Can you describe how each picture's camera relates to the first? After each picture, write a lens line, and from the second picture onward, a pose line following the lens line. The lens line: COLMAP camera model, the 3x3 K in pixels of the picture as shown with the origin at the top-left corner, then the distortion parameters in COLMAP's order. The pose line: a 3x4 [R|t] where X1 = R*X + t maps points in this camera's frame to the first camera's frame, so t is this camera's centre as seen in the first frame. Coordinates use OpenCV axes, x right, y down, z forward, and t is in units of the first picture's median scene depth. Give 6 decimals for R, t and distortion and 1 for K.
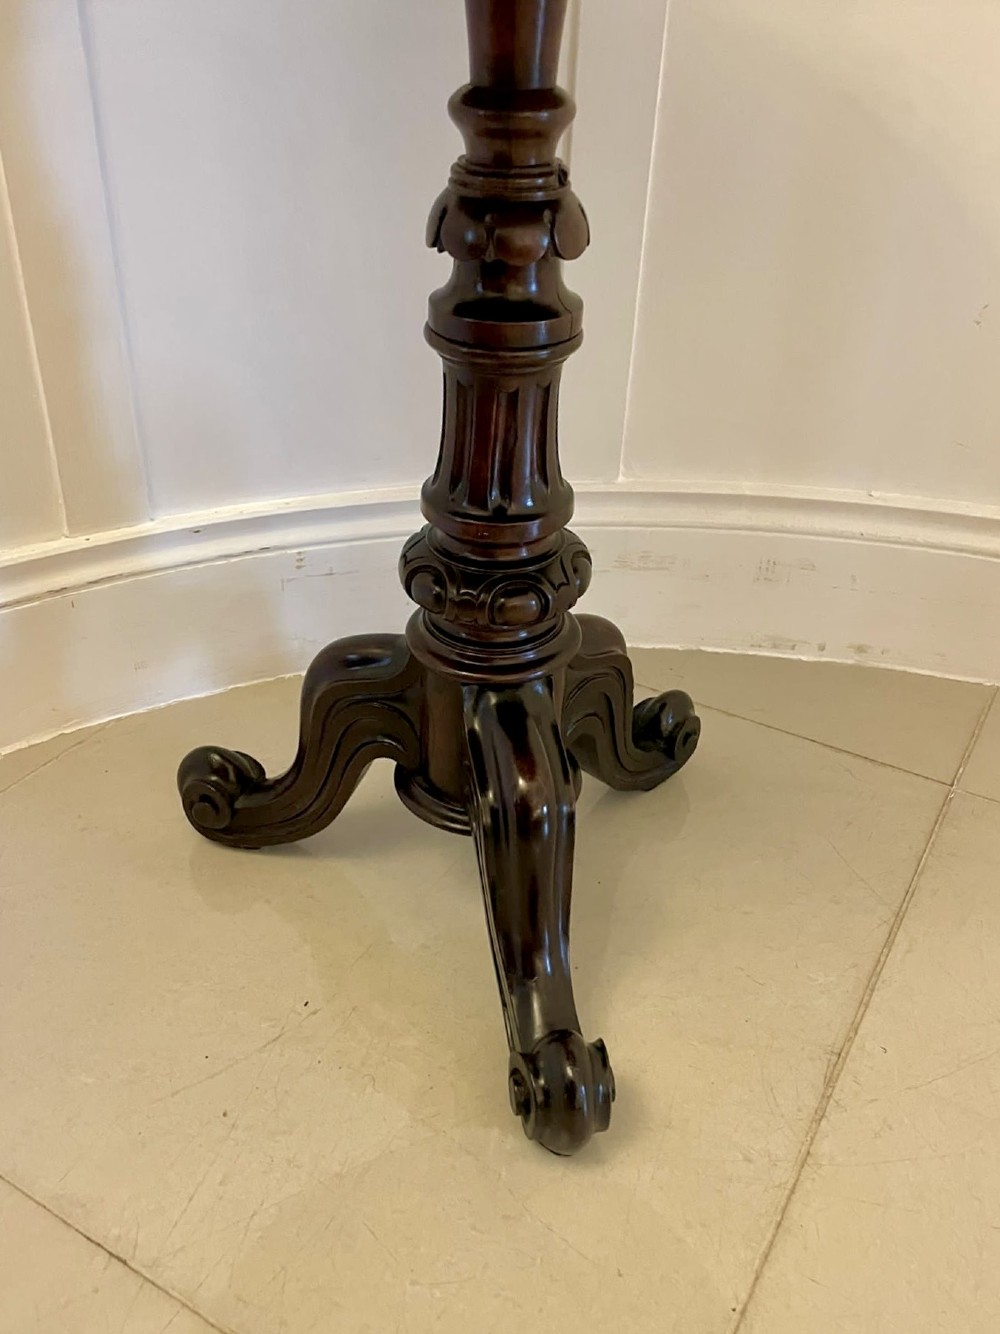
lens RADIAL K [[1142.3, 0, 484.3], [0, 1142.3, 664.7], [0, 0, 1]] dist [0.035550, -0.007999]
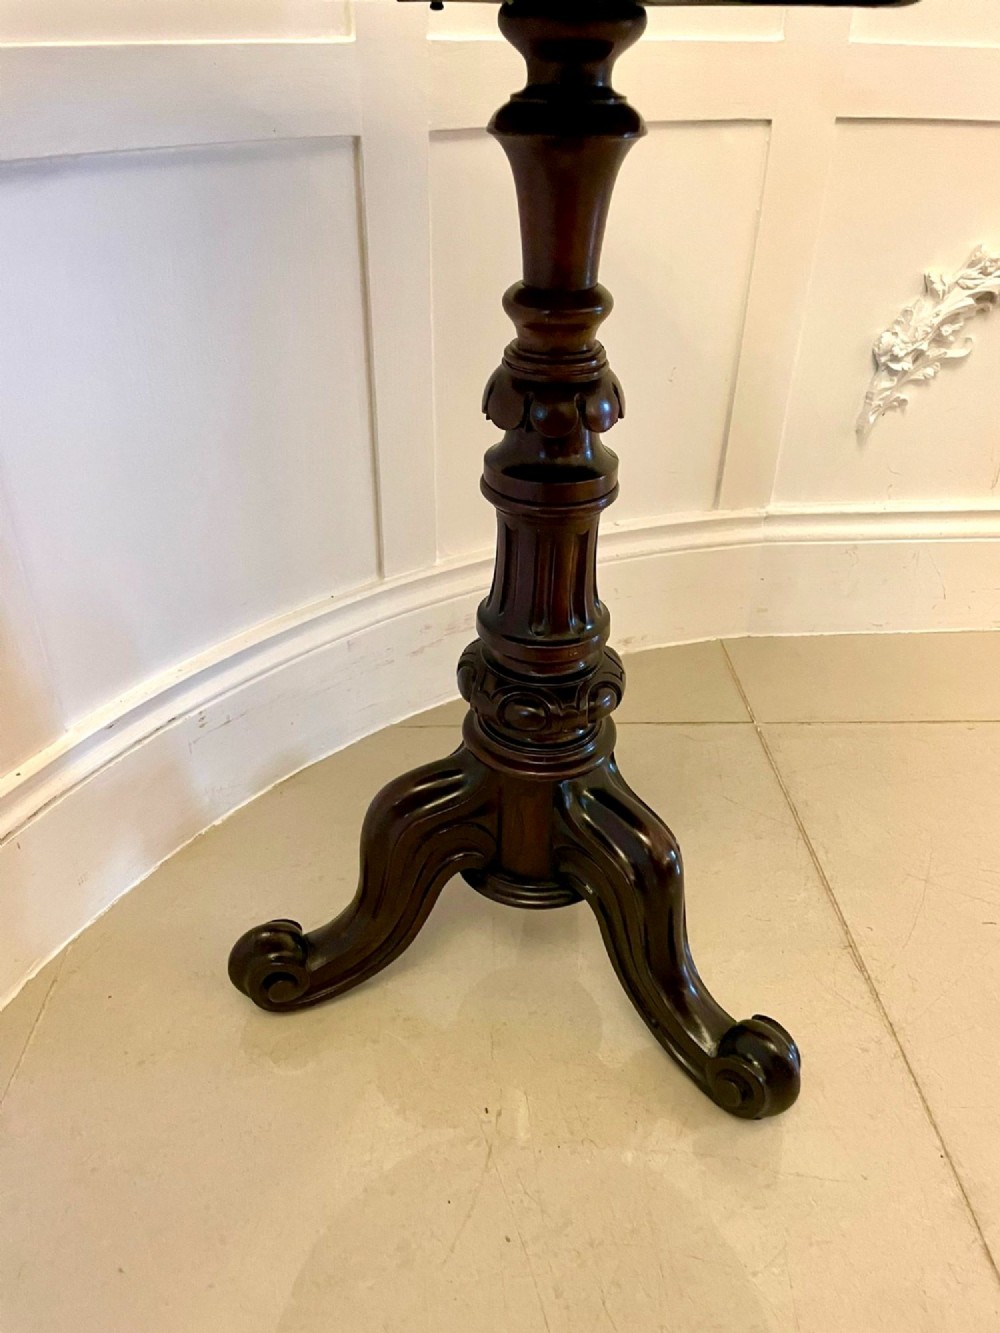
lens RADIAL K [[1024.0, 0, 481.7], [0, 1024.0, 647.1], [0, 0, 1]] dist [0.053568, -0.059263]
pose [[0.845166, -0.292586, 0.447312, -0.458808], [0.298986, 0.952487, 0.058107, -0.176326], [-0.443060, 0.084630, 0.892488, 0.091718]]
